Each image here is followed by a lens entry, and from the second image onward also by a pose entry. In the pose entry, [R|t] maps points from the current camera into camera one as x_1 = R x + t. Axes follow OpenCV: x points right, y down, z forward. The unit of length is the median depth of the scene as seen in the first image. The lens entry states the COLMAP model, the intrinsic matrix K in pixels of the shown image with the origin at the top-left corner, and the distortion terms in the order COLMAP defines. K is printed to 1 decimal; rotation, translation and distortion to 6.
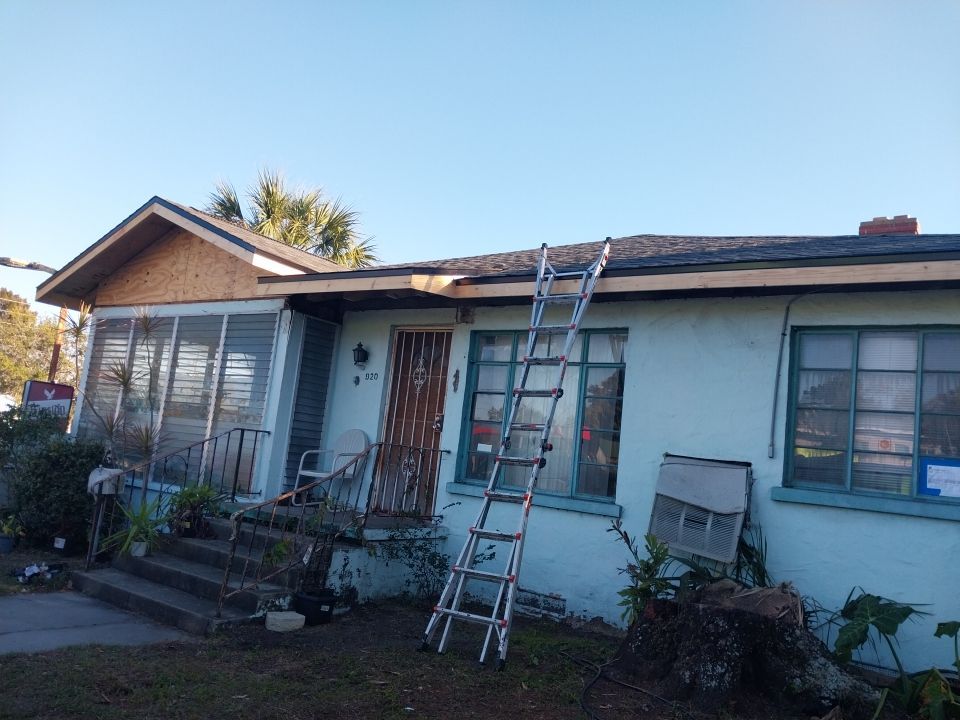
lens RADIAL K [[748.5, 0, 496.4], [0, 748.5, 366.9], [0, 0, 1]] dist [0.068845, -0.118273]
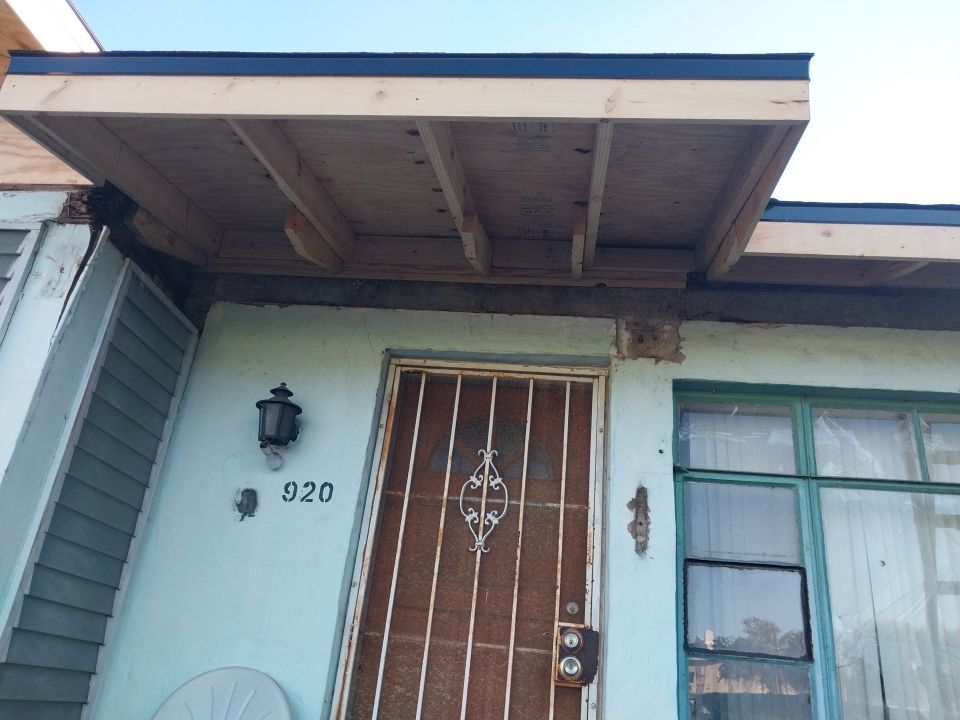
lens RADIAL K [[748.5, 0, 496.4], [0, 748.5, 366.9], [0, 0, 1]] dist [0.068845, -0.118273]
pose [[0.882790, 0.172843, 0.436814, -0.252542], [-0.061303, 0.964287, -0.257668, 0.040792], [-0.465750, 0.200689, 0.861859, 0.689066]]
